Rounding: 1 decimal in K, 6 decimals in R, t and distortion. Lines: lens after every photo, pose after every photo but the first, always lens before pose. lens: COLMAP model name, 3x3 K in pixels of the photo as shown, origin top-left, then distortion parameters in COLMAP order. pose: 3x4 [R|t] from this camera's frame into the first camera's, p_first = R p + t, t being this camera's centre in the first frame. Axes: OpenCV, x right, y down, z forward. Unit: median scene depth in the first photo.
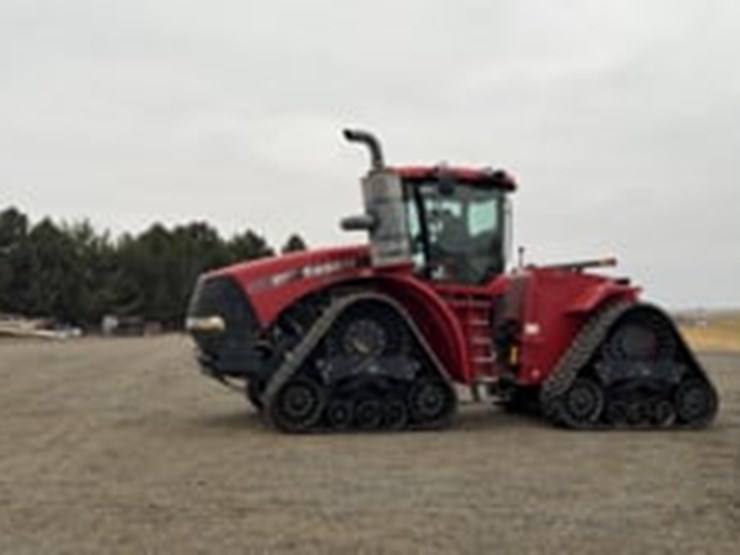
lens RADIAL K [[868.2, 0, 365.5], [0, 868.2, 272.9], [0, 0, 1]] dist [0.034424, 0.000000]
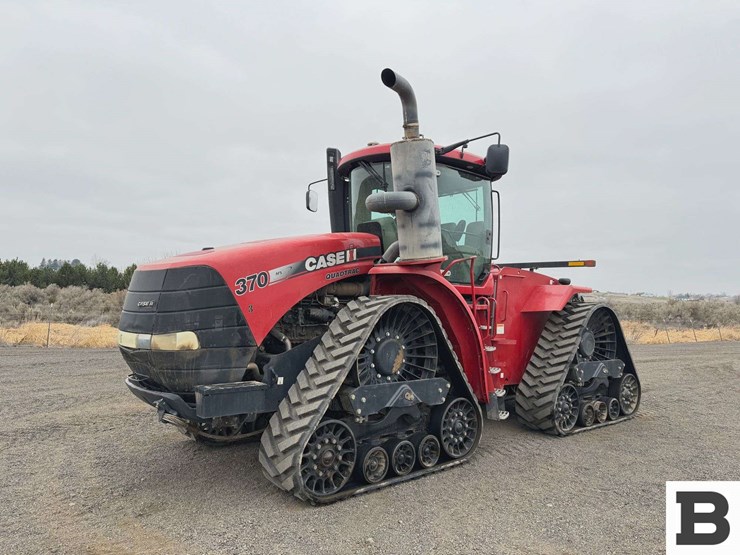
lens RADIAL K [[524.1, 0, 365.9], [0, 524.1, 275.5], [0, 0, 1]] dist [0.056525, -0.051052]
pose [[0.902367, 0.017271, 0.430622, -0.215134], [-0.023002, 0.999703, 0.008104, 0.003027], [-0.430354, -0.017218, 0.902496, 0.578811]]
